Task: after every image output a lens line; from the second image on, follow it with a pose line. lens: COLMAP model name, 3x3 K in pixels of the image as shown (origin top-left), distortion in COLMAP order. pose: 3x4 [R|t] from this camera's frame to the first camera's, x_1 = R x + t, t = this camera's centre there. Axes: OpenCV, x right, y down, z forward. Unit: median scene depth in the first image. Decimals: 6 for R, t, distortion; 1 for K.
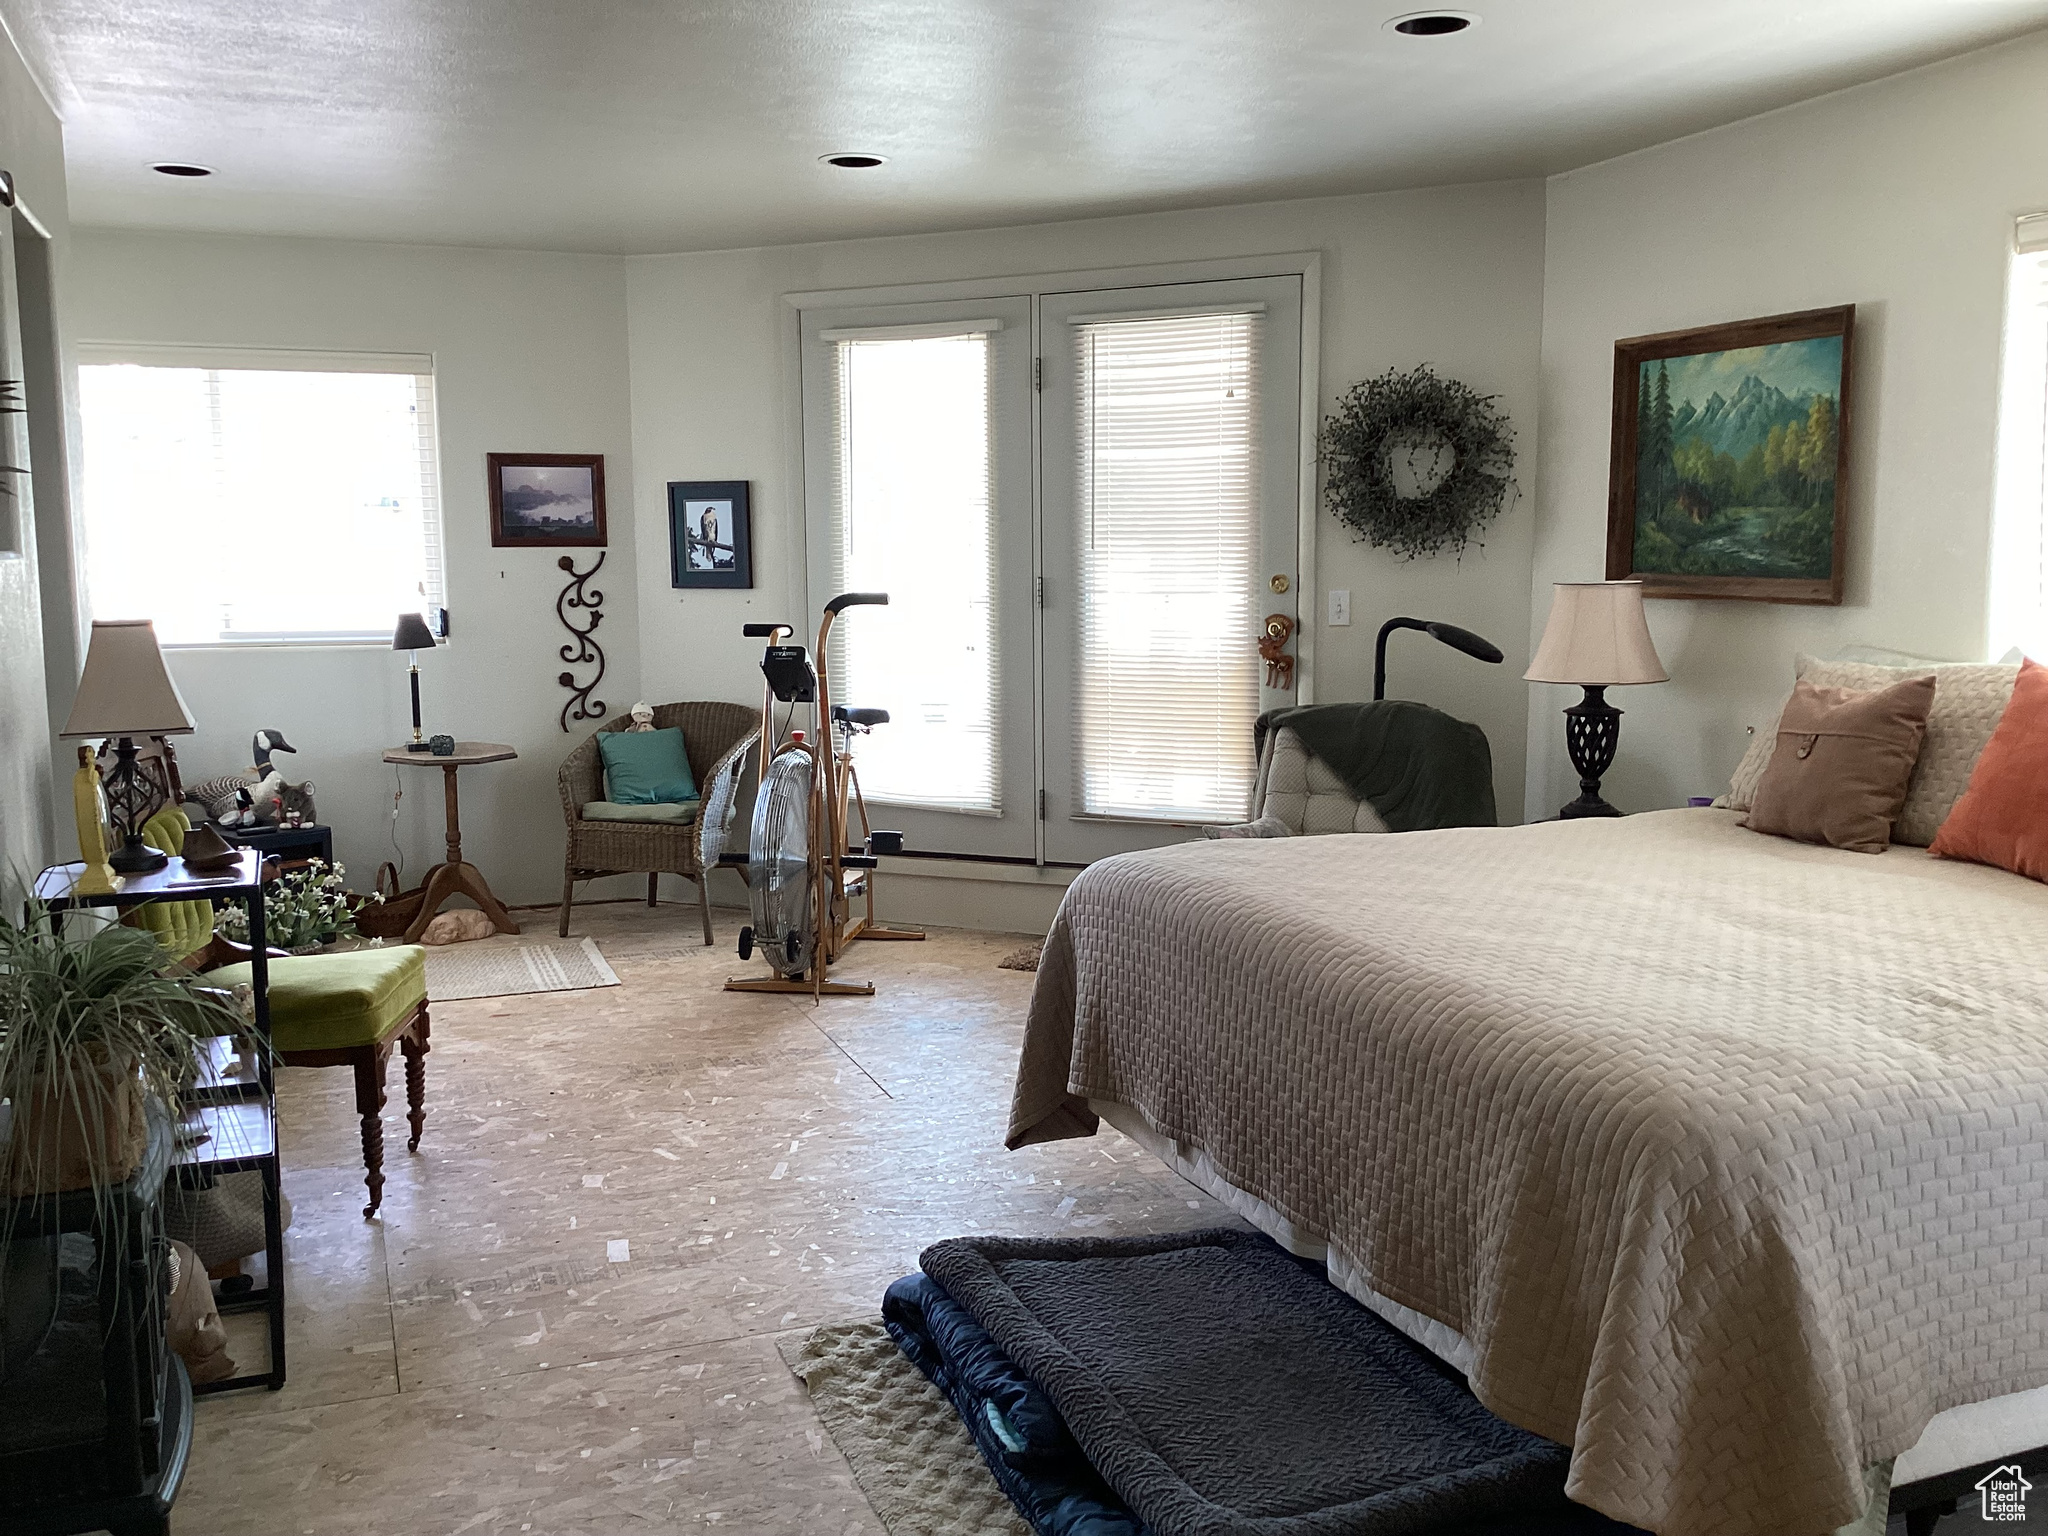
lens RADIAL K [[1842.3, 0, 1021.1], [0, 1842.3, 763.1], [0, 0, 1]] dist [0.102856, -0.225115]
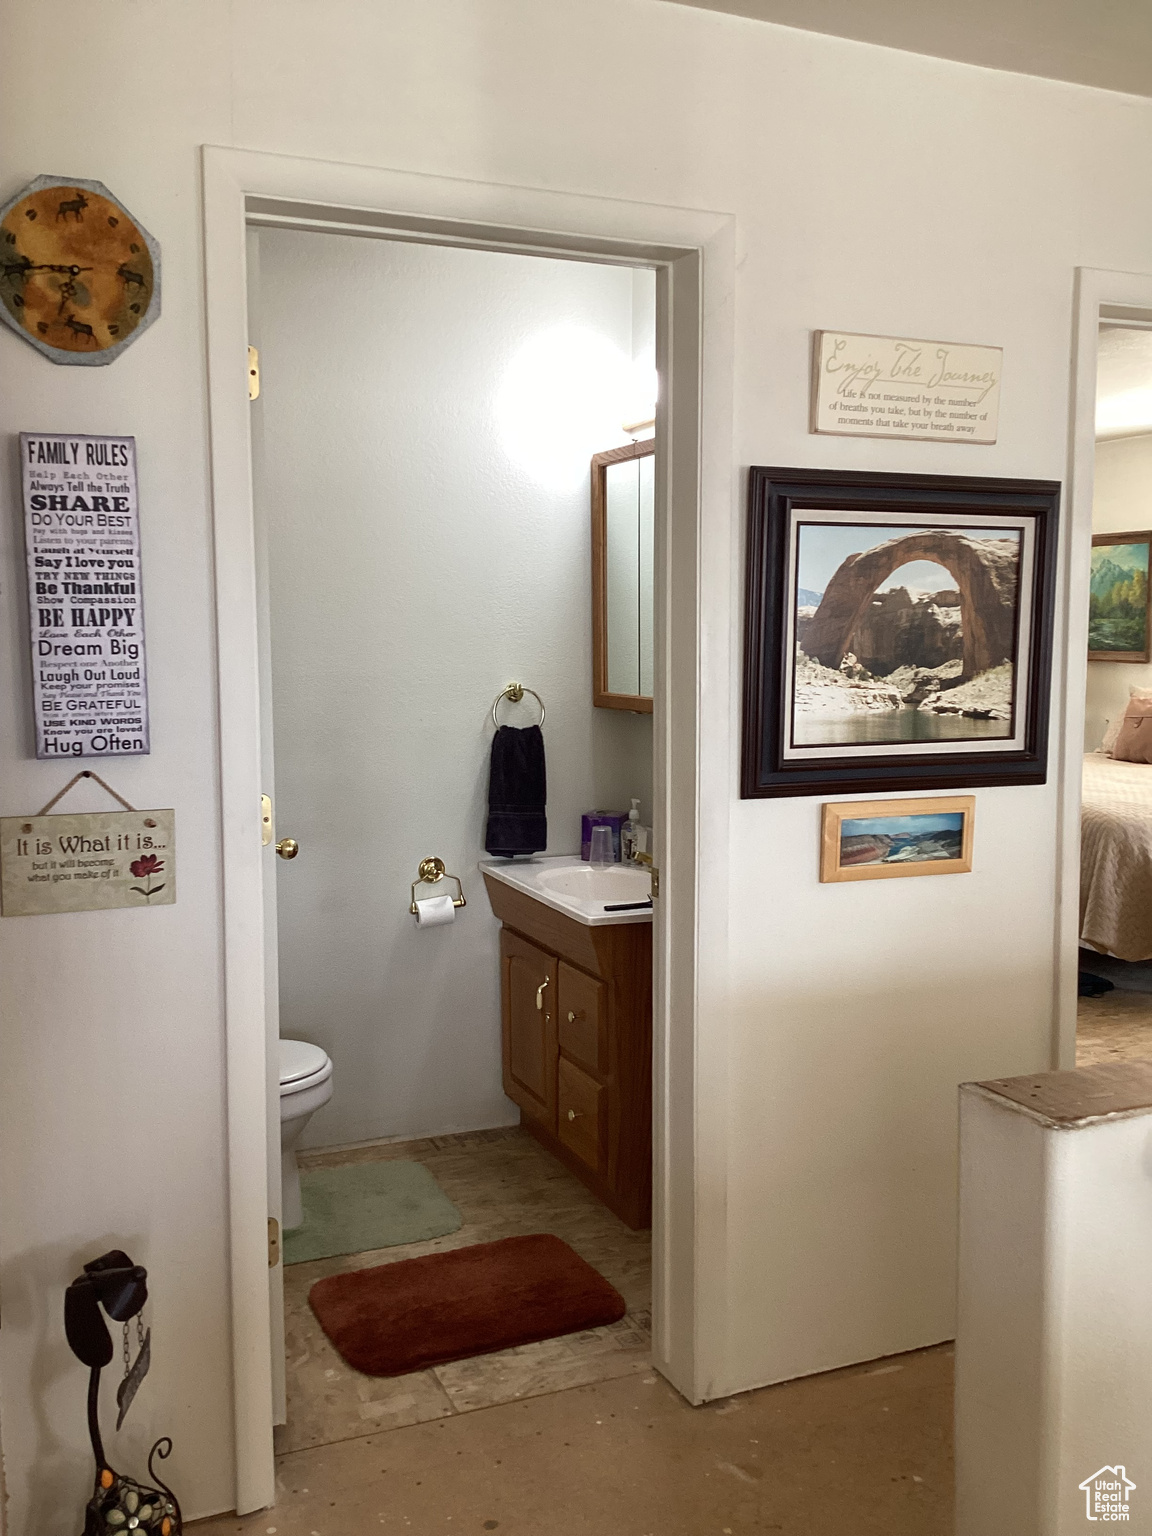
lens RADIAL K [[1381.7, 0, 569.2], [0, 1381.7, 762.0], [0, 0, 1]] dist [0.102856, -0.225115]
pose [[0.999173, -0.002881, 0.040557, -0.318067], [0.003851, 0.999708, -0.023839, 0.069762], [-0.040477, 0.023975, 0.998893, -0.632120]]
